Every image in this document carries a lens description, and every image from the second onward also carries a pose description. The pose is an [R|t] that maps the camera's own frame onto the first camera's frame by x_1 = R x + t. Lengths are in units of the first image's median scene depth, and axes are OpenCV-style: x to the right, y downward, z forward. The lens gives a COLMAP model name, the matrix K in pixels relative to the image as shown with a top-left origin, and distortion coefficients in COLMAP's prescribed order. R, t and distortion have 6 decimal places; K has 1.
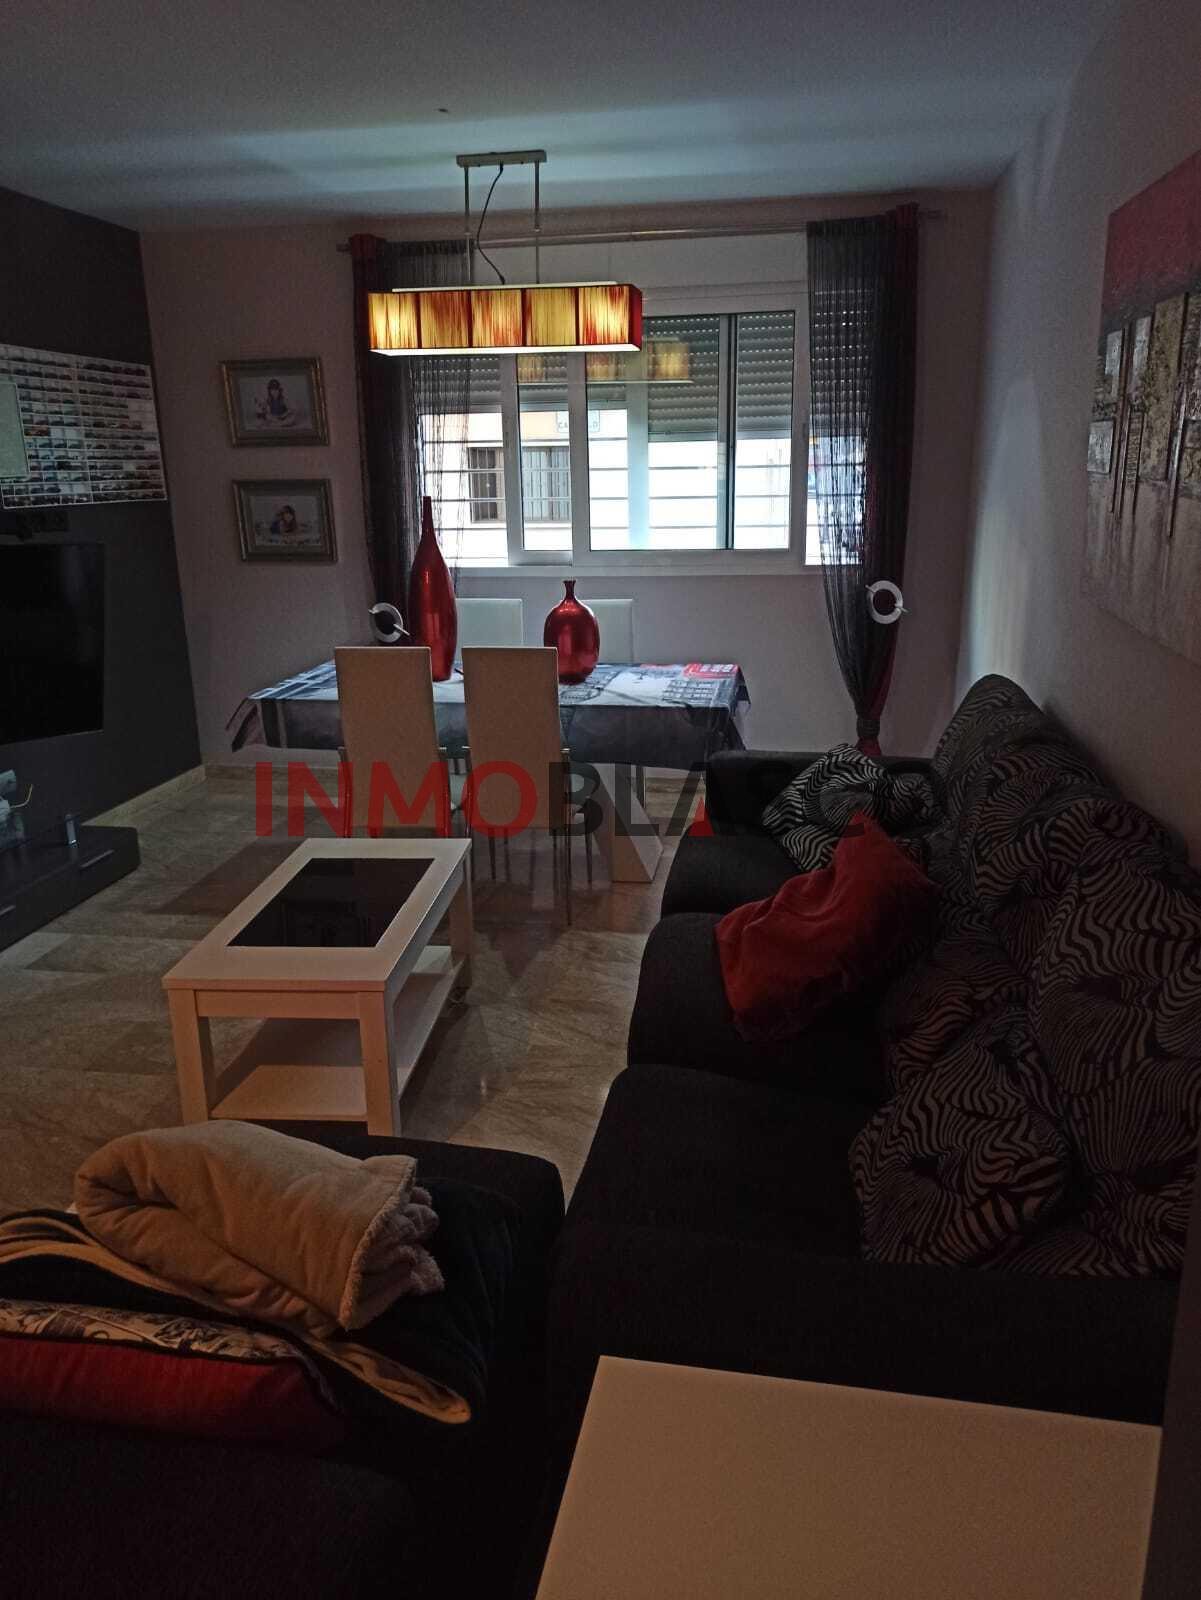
lens RADIAL K [[1180.0, 0, 601.8], [0, 1180.0, 801.1], [0, 0, 1]] dist [0.057628, -0.061997]
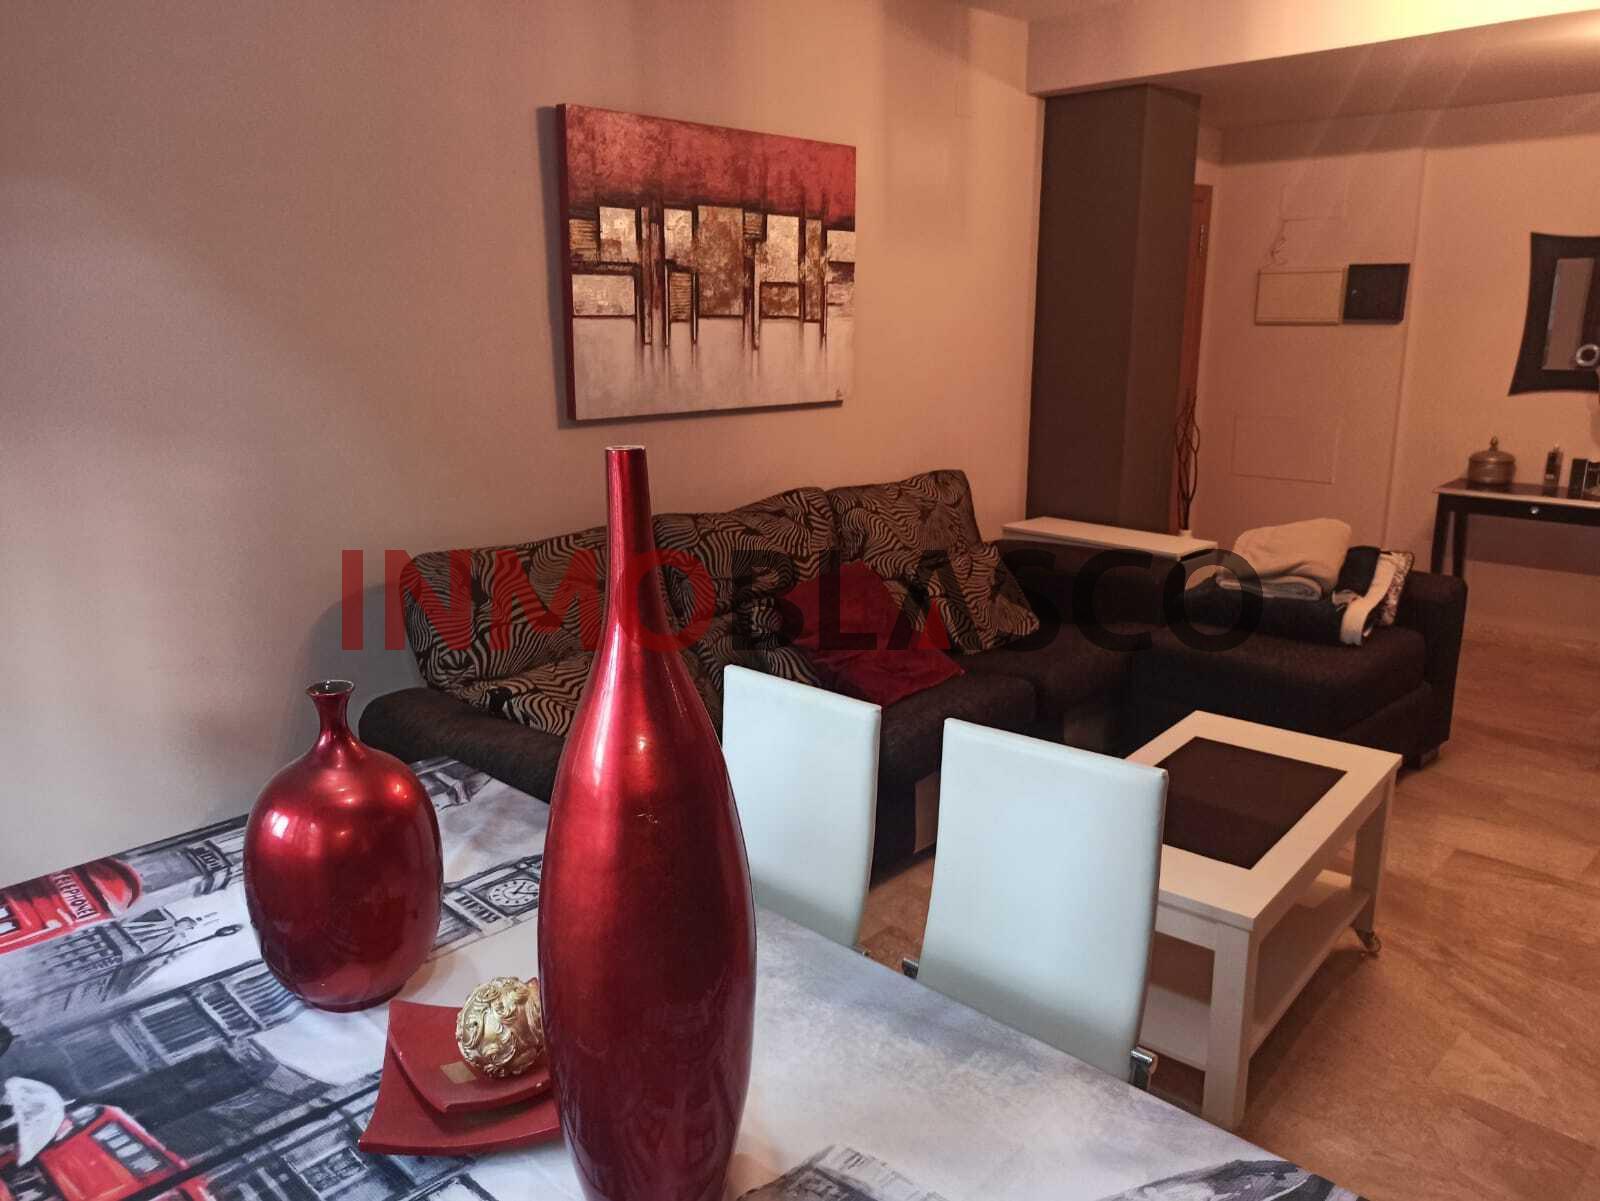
lens RADIAL K [[1180.0, 0, 804.8], [0, 1180.0, 595.9], [0, 0, 1]] dist [0.057628, -0.061997]
pose [[-0.820685, -0.117568, 0.559155, -0.313791], [0.178294, 0.877046, 0.446095, -0.342556], [-0.542851, 0.465798, -0.698817, 1.212569]]
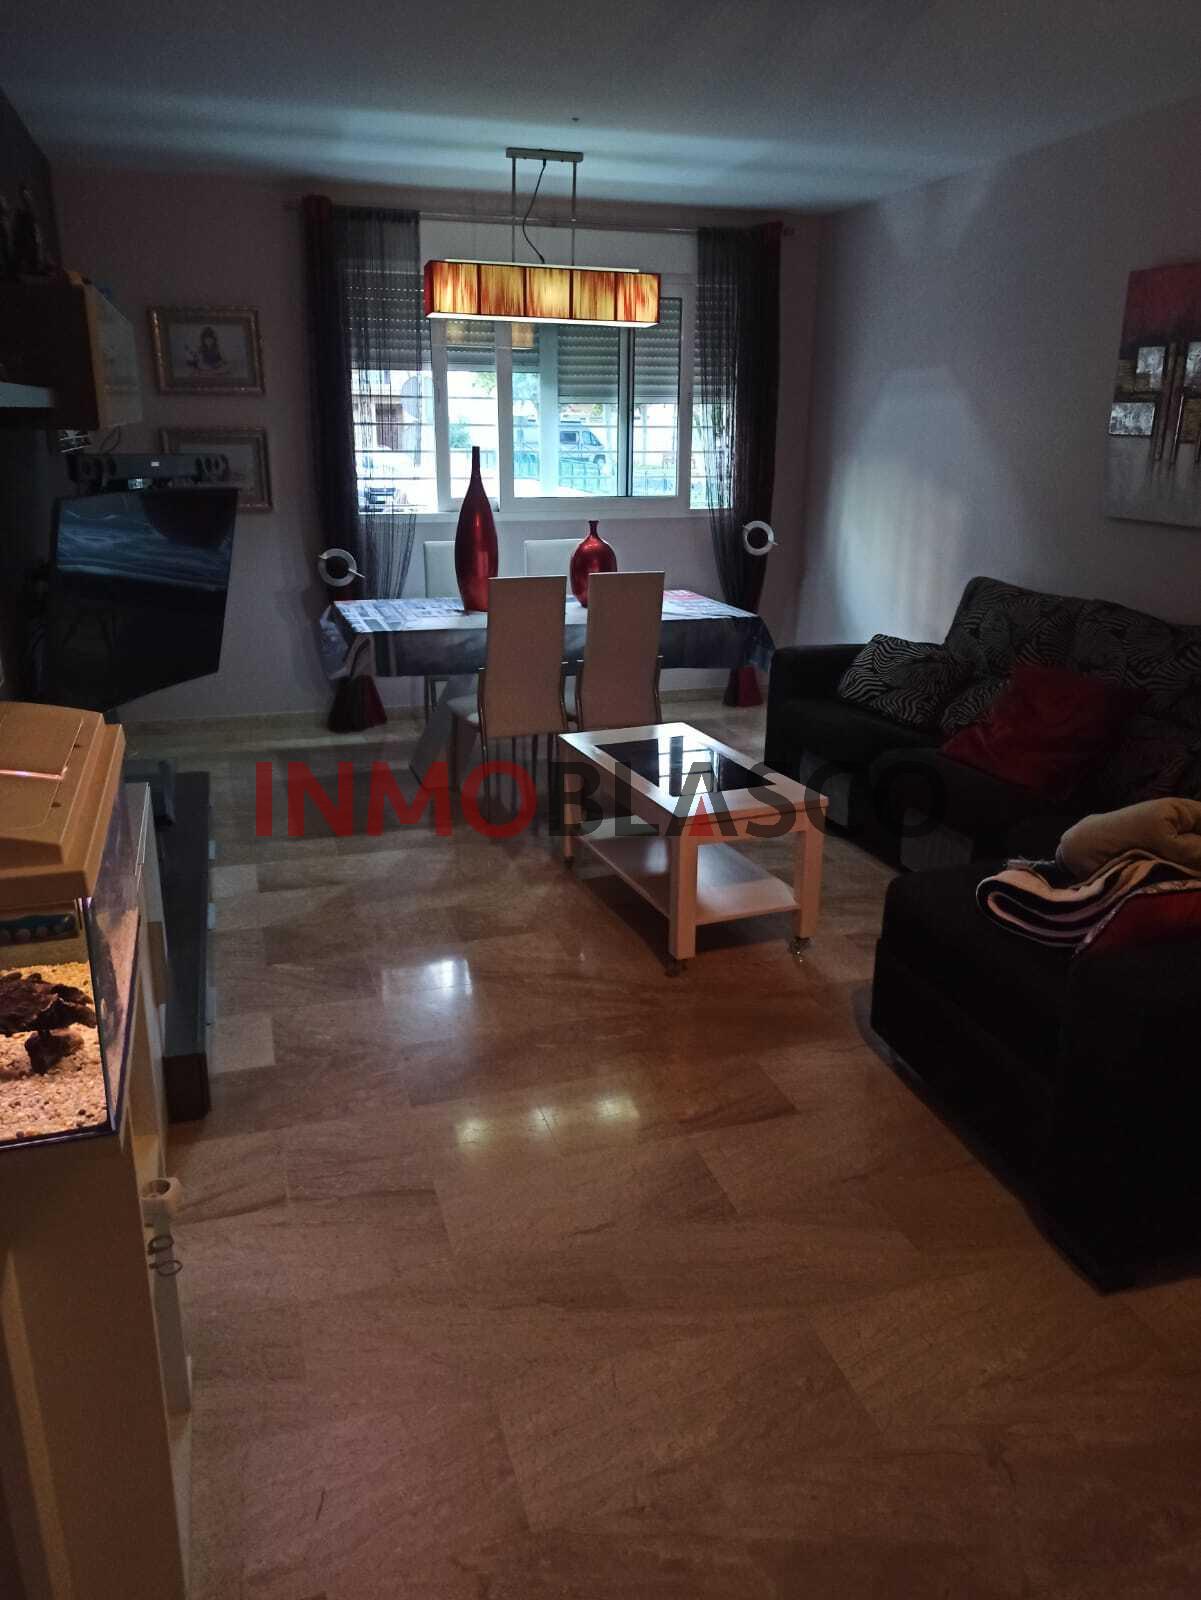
lens RADIAL K [[1180.0, 0, 601.8], [0, 1180.0, 801.1], [0, 0, 1]] dist [0.057628, -0.061997]
pose [[0.890093, -0.116648, 0.440599, -0.616283], [0.103863, 0.993172, 0.053119, 0.032620], [-0.443787, -0.001519, 0.896131, -0.070624]]
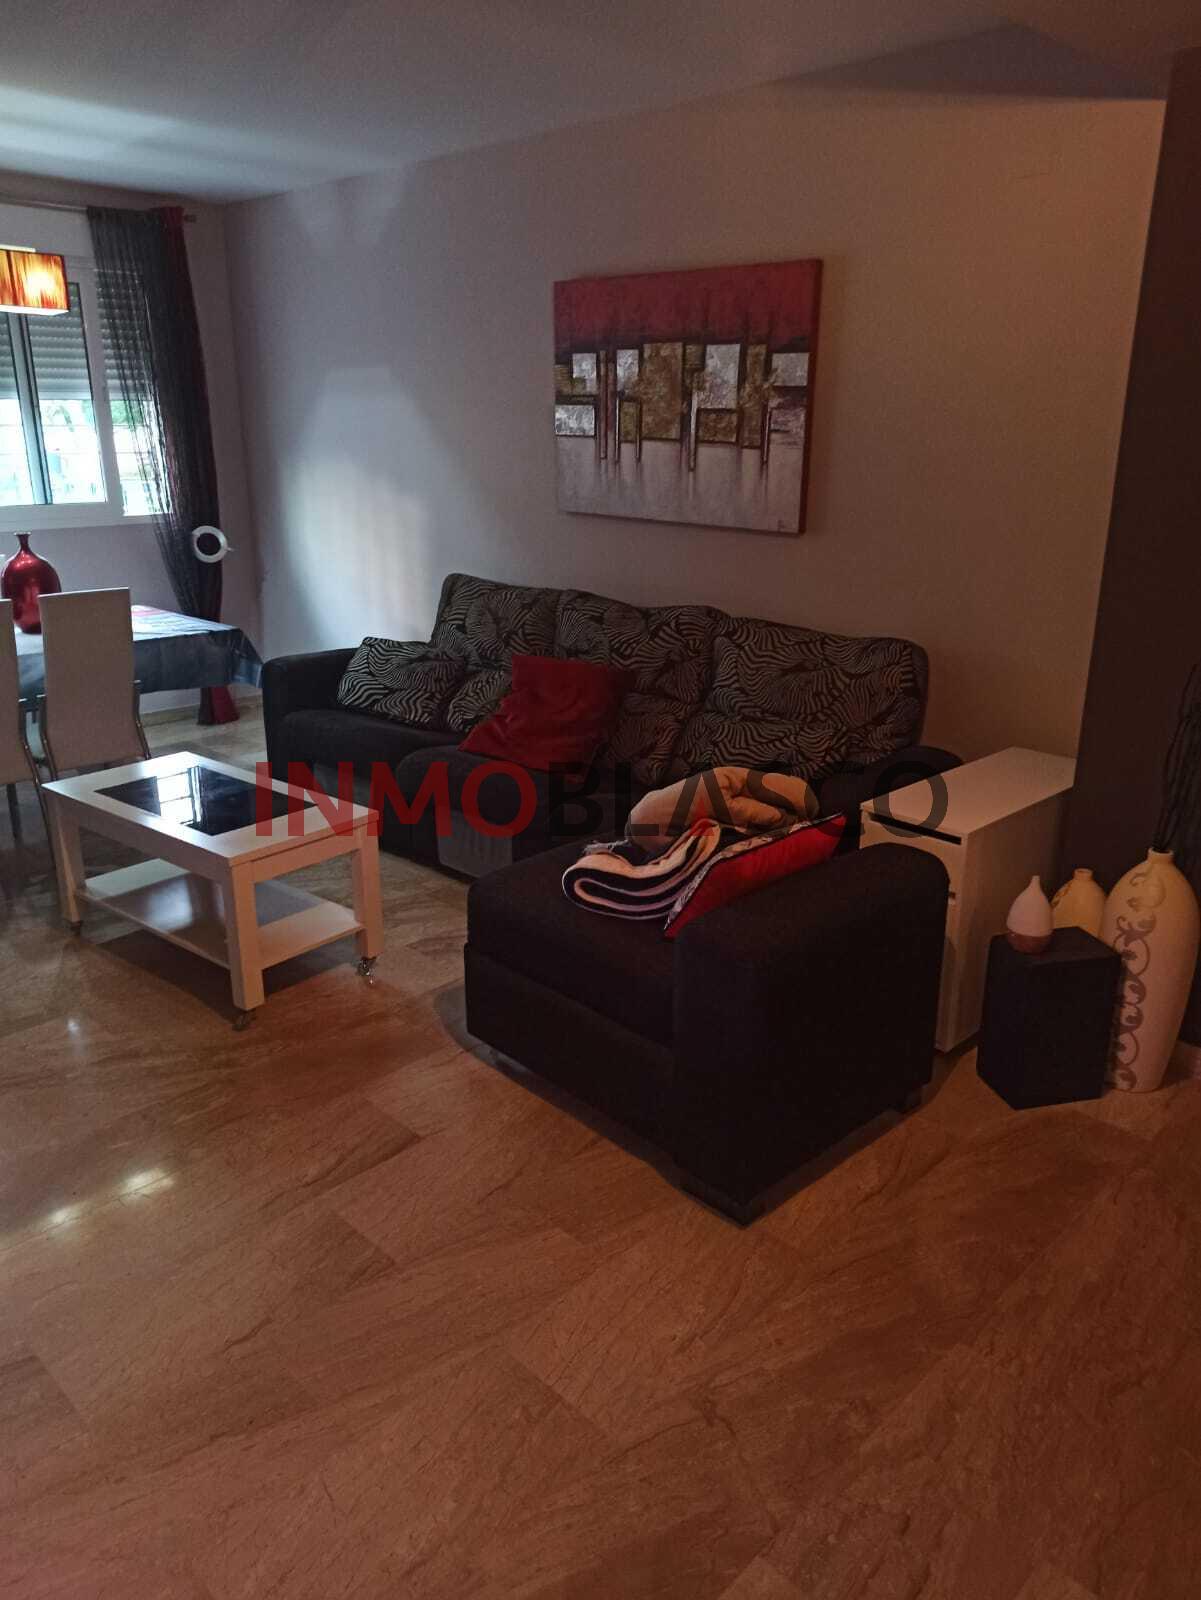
lens RADIAL K [[1180.0, 0, 601.8], [0, 1180.0, 801.1], [0, 0, 1]] dist [0.057628, -0.061997]
pose [[0.572753, -0.233977, 0.785626, -0.653750], [0.214455, 0.967789, 0.131883, 0.010749], [-0.791178, 0.092945, 0.604482, -0.006600]]
